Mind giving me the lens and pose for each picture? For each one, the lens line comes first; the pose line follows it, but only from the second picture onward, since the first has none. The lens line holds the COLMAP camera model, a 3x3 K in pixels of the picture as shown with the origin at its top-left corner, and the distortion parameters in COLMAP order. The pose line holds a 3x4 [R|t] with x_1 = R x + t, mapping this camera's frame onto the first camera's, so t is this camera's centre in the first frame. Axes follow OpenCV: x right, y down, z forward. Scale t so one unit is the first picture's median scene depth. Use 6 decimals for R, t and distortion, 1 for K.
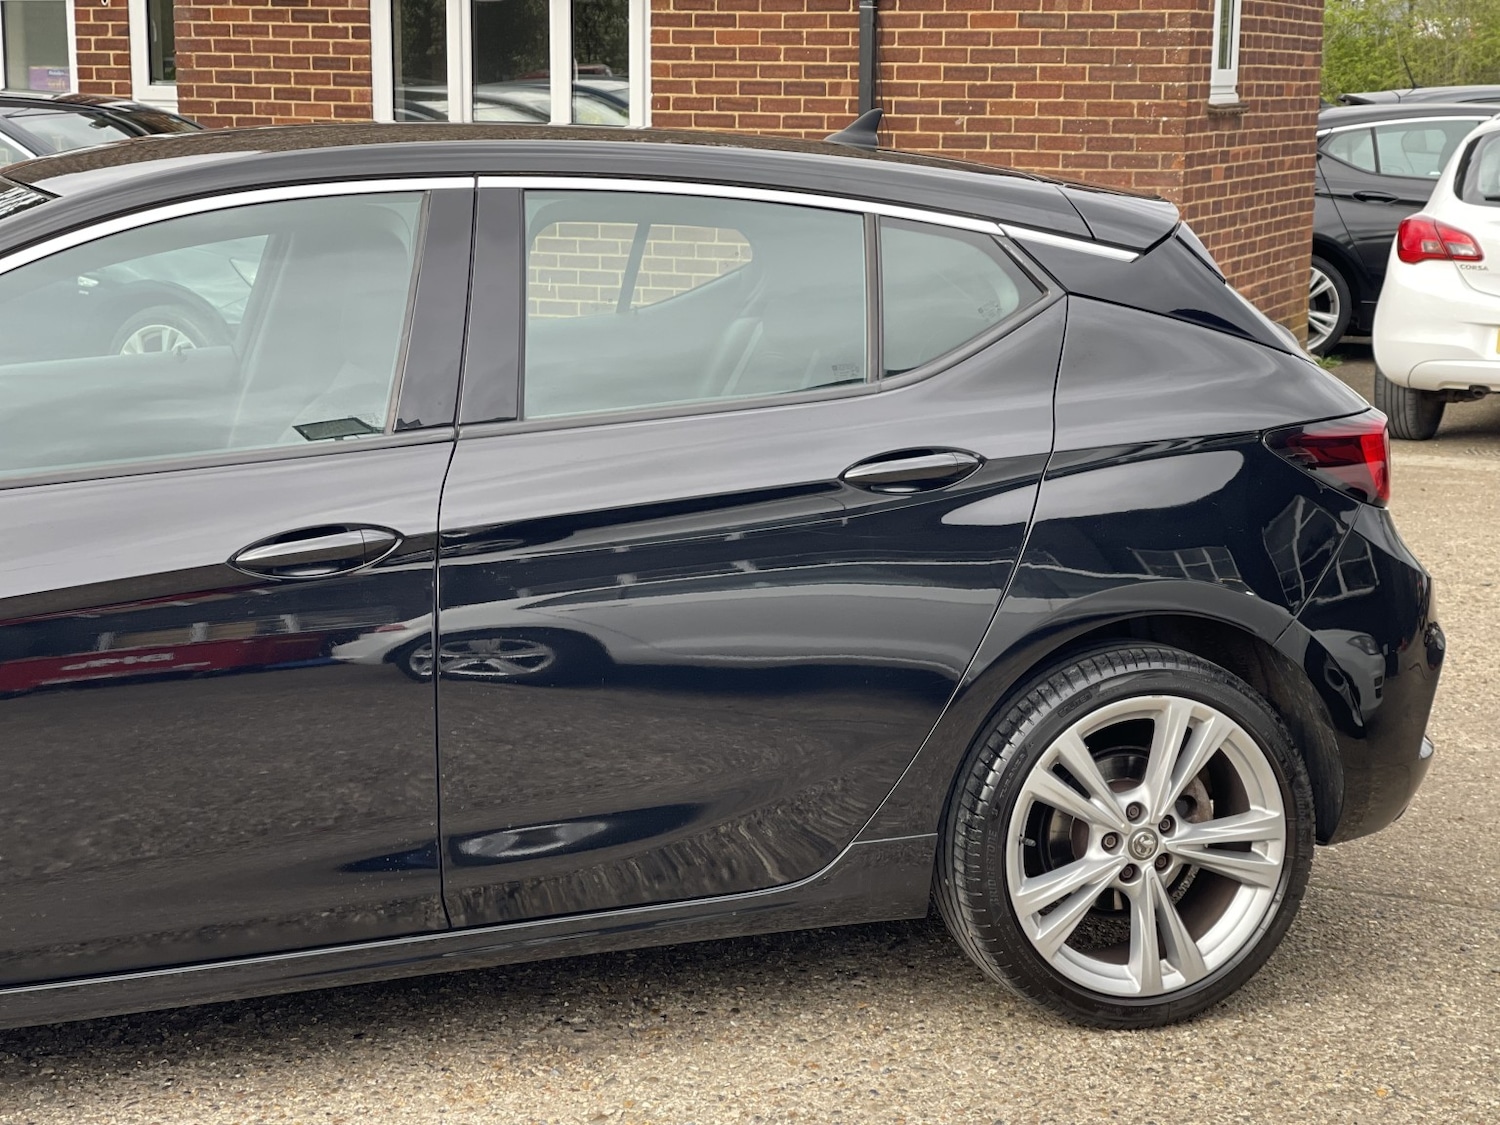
lens RADIAL K [[2785.2, 0, 750.5], [0, 2785.2, 561.6], [0, 0, 1]] dist [0.205731, 0.000000]
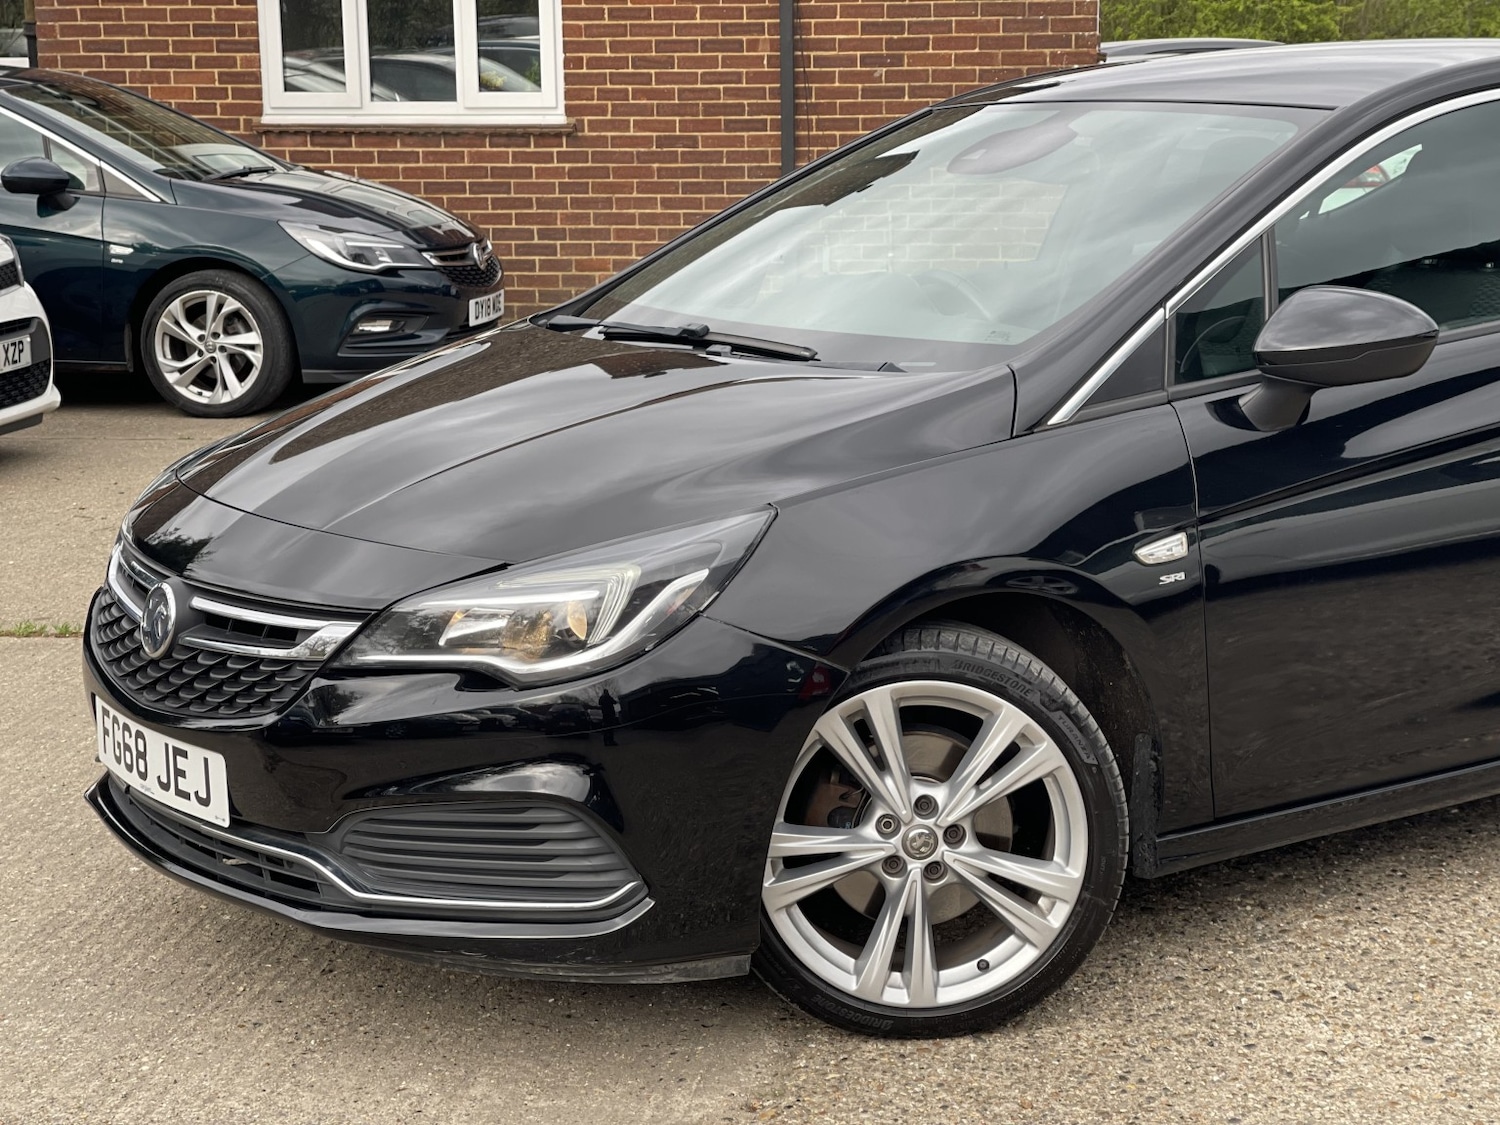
lens RADIAL K [[2785.2, 0, 758.2], [0, 2785.2, 540.8], [0, 0, 1]] dist [0.205731, 0.000000]
pose [[0.965069, -0.065098, 0.253779, -0.255519], [0.064764, 0.997854, 0.009679, 0.007065], [-0.253865, 0.007095, 0.967214, -0.017422]]
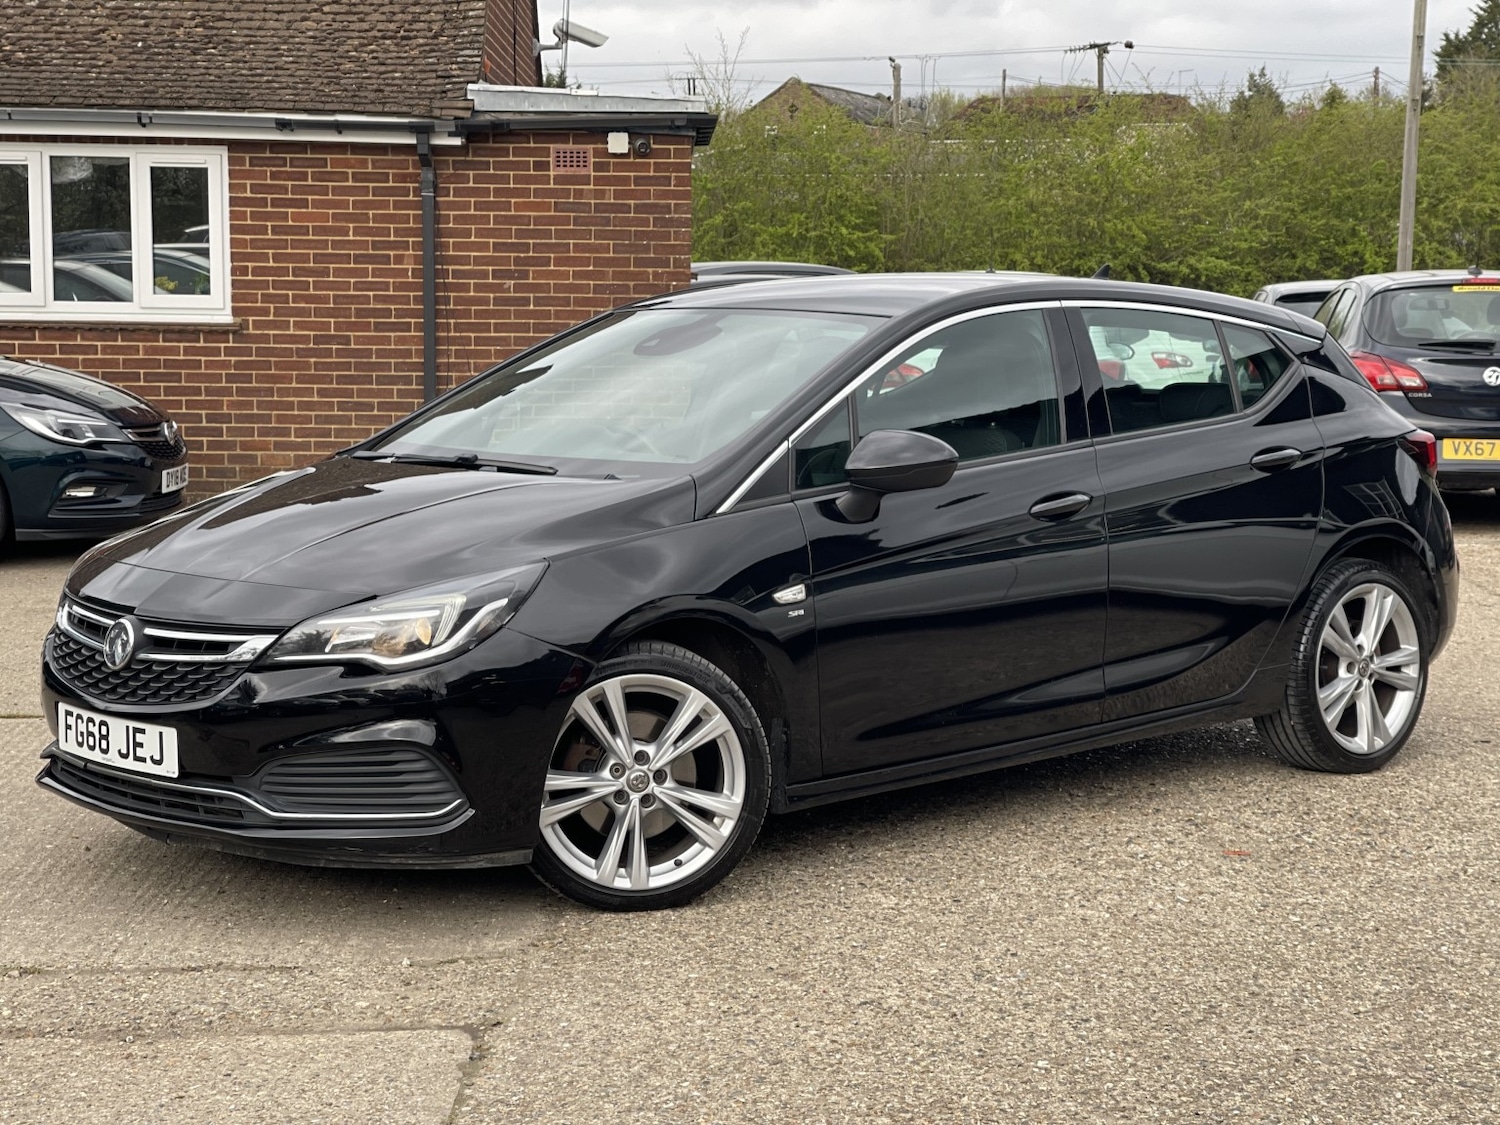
lens RADIAL K [[2785.2, 0, 752.4], [0, 2785.2, 547.5], [0, 0, 1]] dist [0.205731, 0.000000]
pose [[0.914153, -0.044803, 0.402886, -0.339010], [0.071563, 0.996100, -0.051606, 0.032289], [-0.399002, 0.076008, 0.913794, -0.177747]]
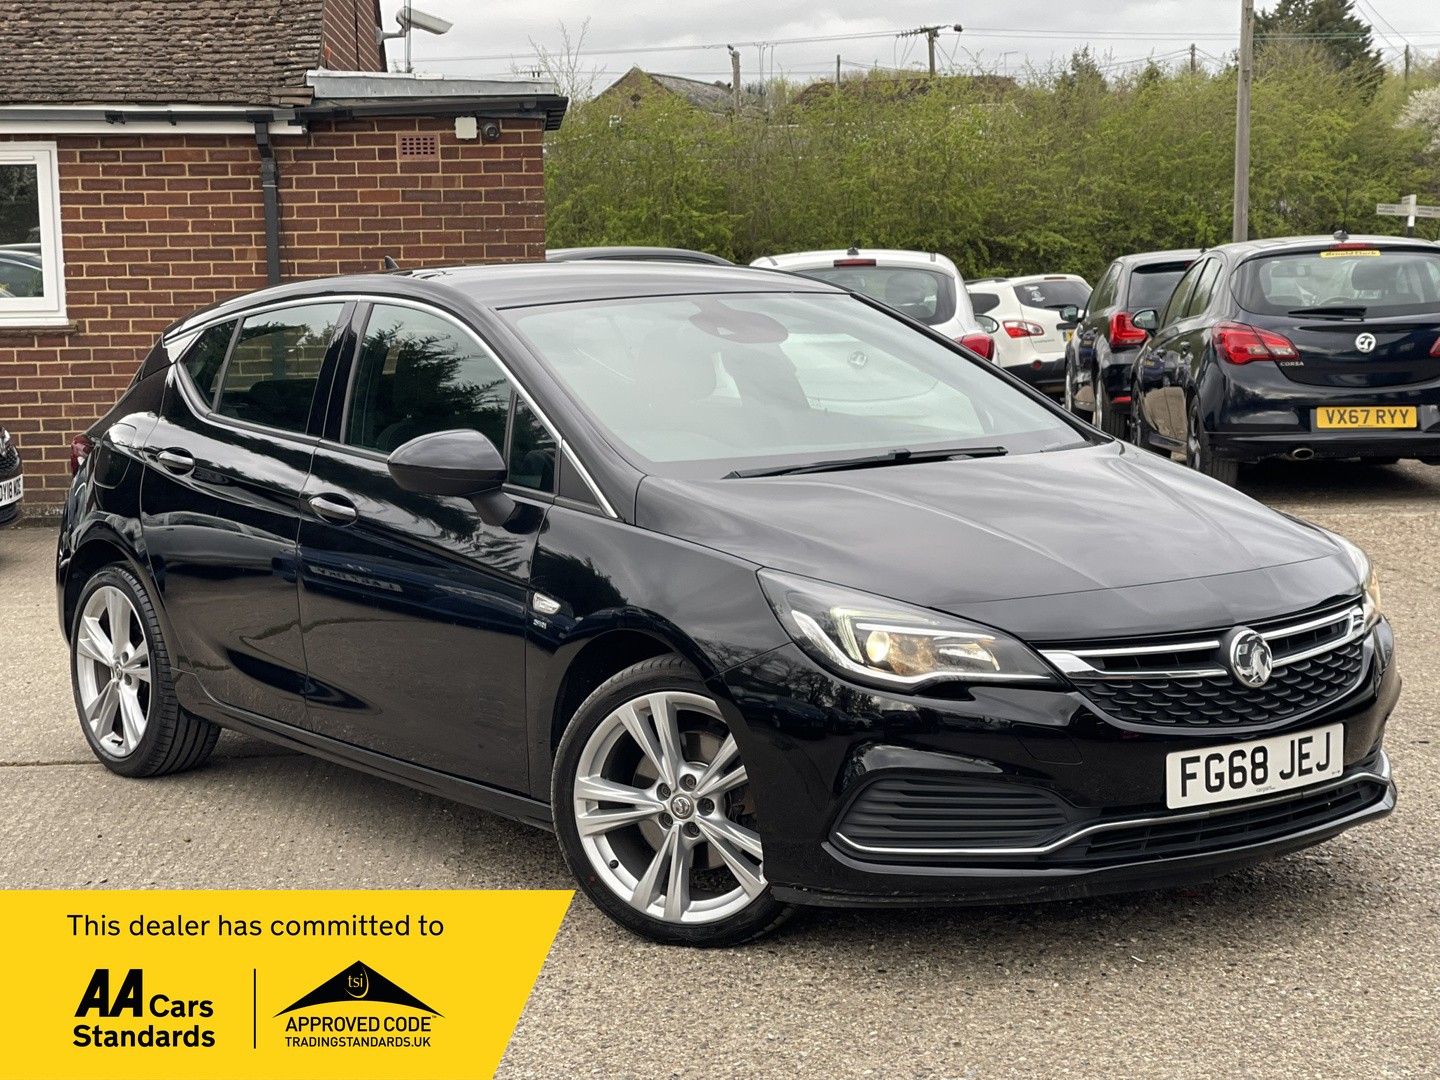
lens RADIAL K [[2673.8, 0, 724.5], [0, 2673.8, 520.6], [0, 0, 1]] dist [0.205731, 0.000000]
pose [[0.894127, -0.074928, 0.441500, -0.308354], [0.106639, 0.993167, -0.047413, 0.019095], [-0.434931, 0.089475, 0.896008, -0.100559]]
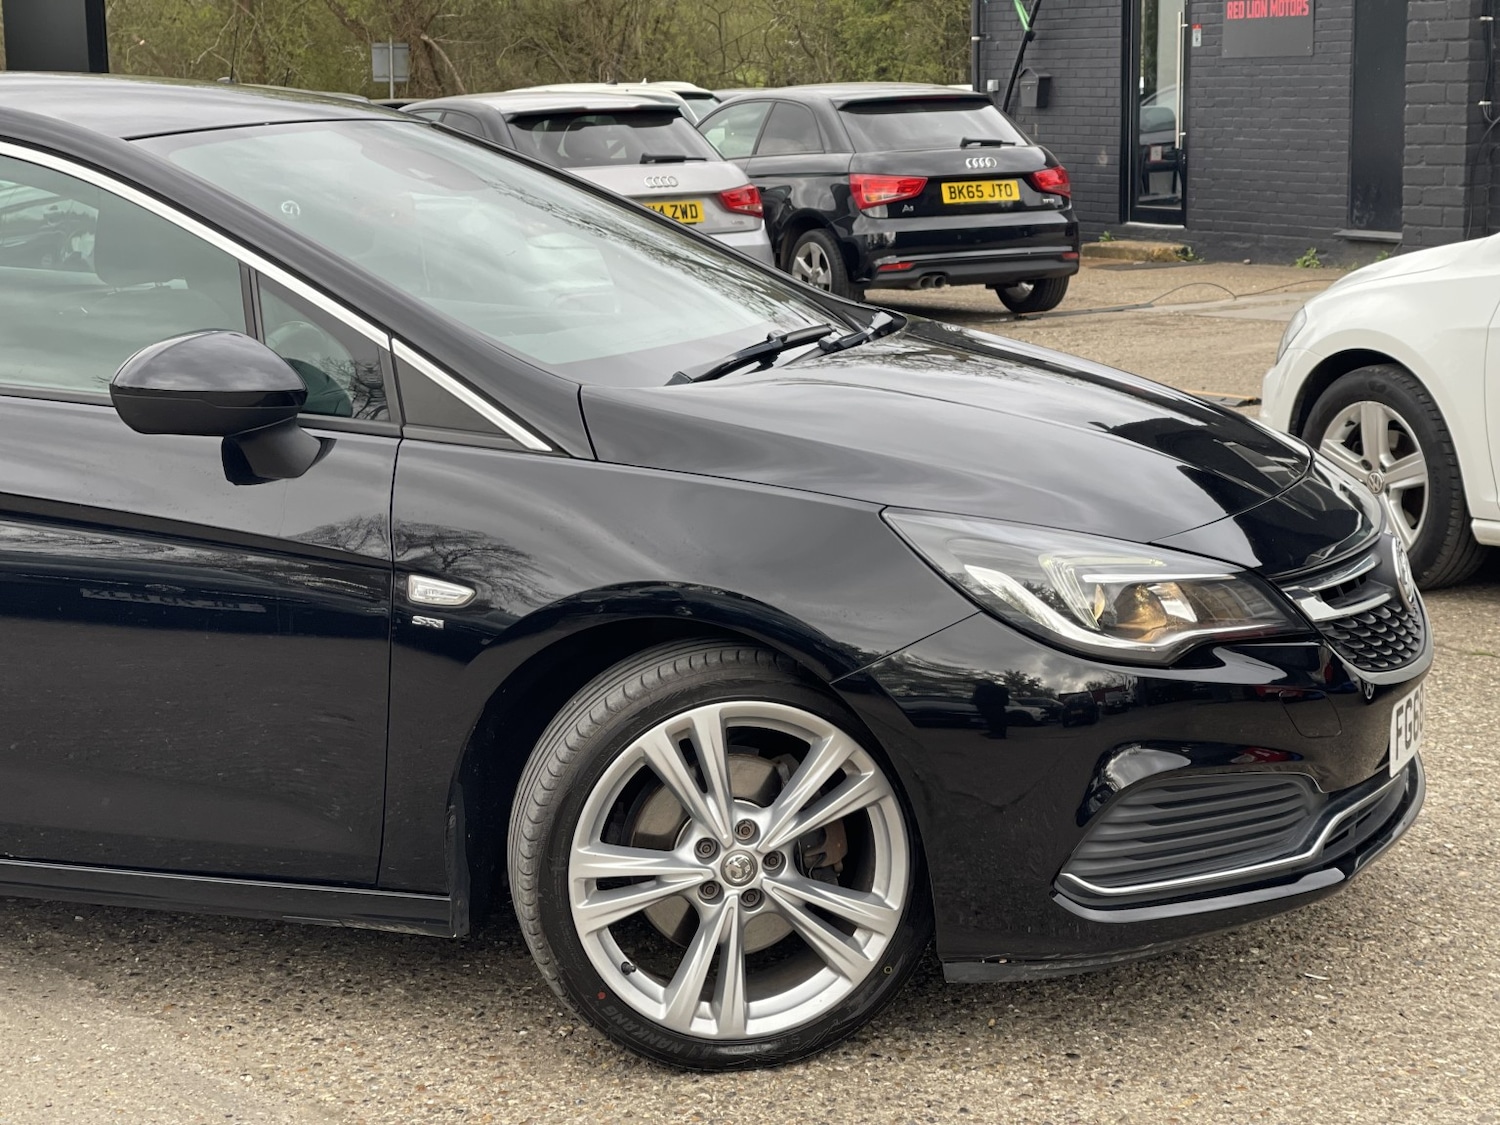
lens RADIAL K [[2785.2, 0, 758.6], [0, 2785.2, 534.7], [0, 0, 1]] dist [0.205731, 0.000000]
pose [[0.487317, -0.158819, 0.858661, -0.385825], [0.174104, 0.981250, 0.082684, -0.018511], [-0.855692, 0.109202, 0.505831, 0.142895]]
